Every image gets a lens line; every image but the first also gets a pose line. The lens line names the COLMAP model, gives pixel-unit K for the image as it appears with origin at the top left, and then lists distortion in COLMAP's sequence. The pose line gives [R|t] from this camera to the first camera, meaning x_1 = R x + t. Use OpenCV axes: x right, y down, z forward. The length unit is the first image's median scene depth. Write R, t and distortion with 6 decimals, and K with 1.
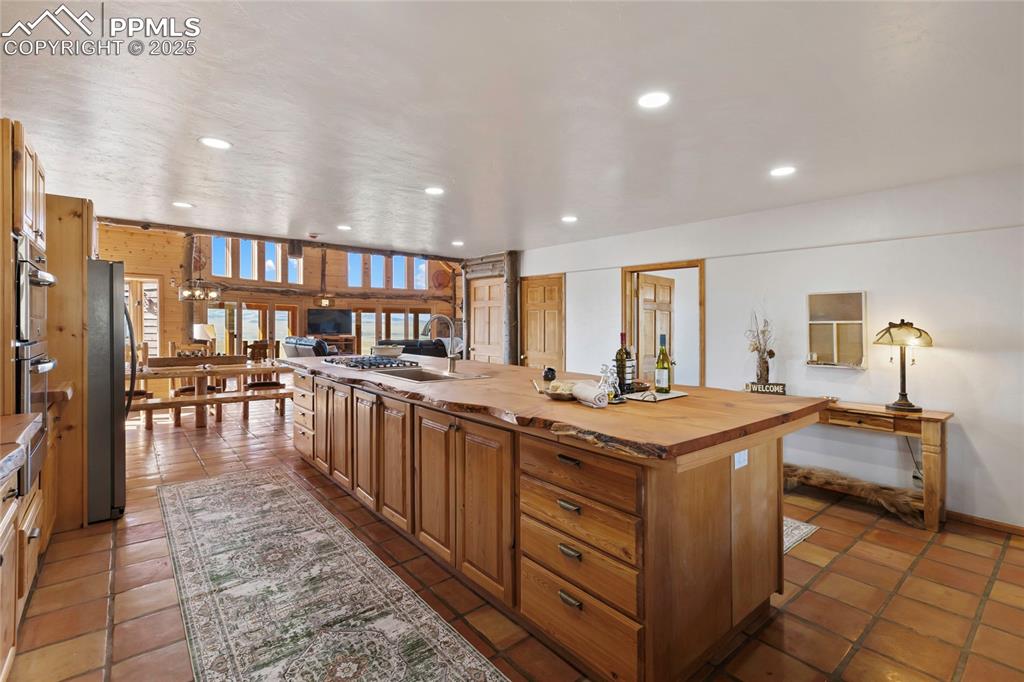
lens RADIAL K [[464.4, 0, 513.7], [0, 464.4, 324.2], [0, 0, 1]] dist [0.003895, 0.000090]
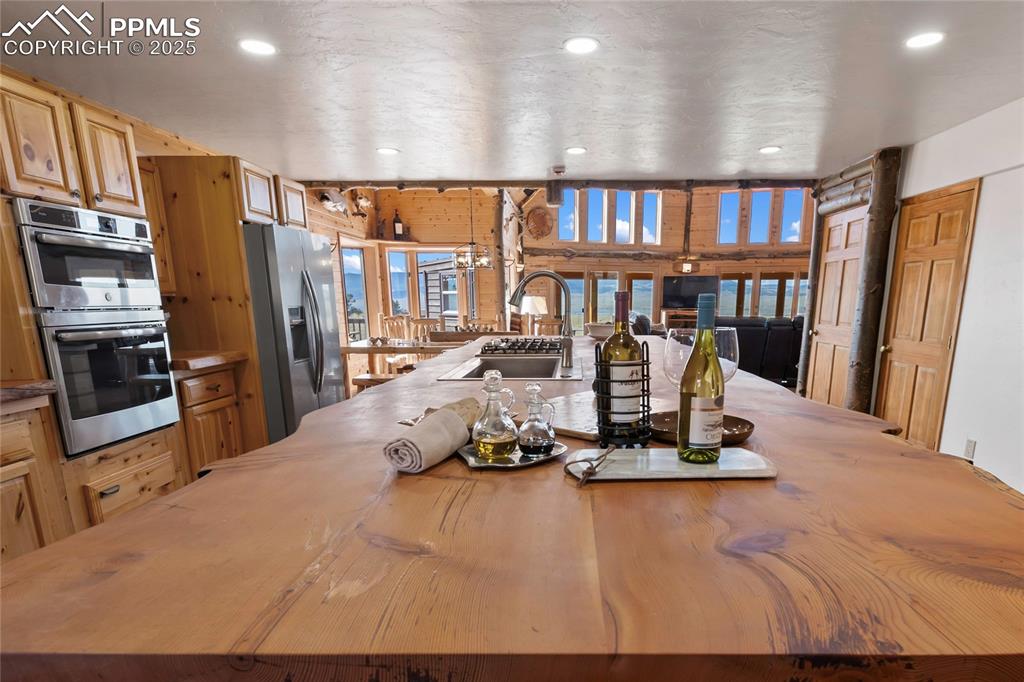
lens RADIAL K [[577.0, 0, 570.0], [0, 577.0, 434.9], [0, 0, 1]] dist [0.000882, 0.007083]
pose [[0.768095, 0.139012, -0.625065, 0.161944], [0.009818, 0.973480, 0.228562, 0.006894], [0.640261, -0.181694, 0.746360, 0.183829]]
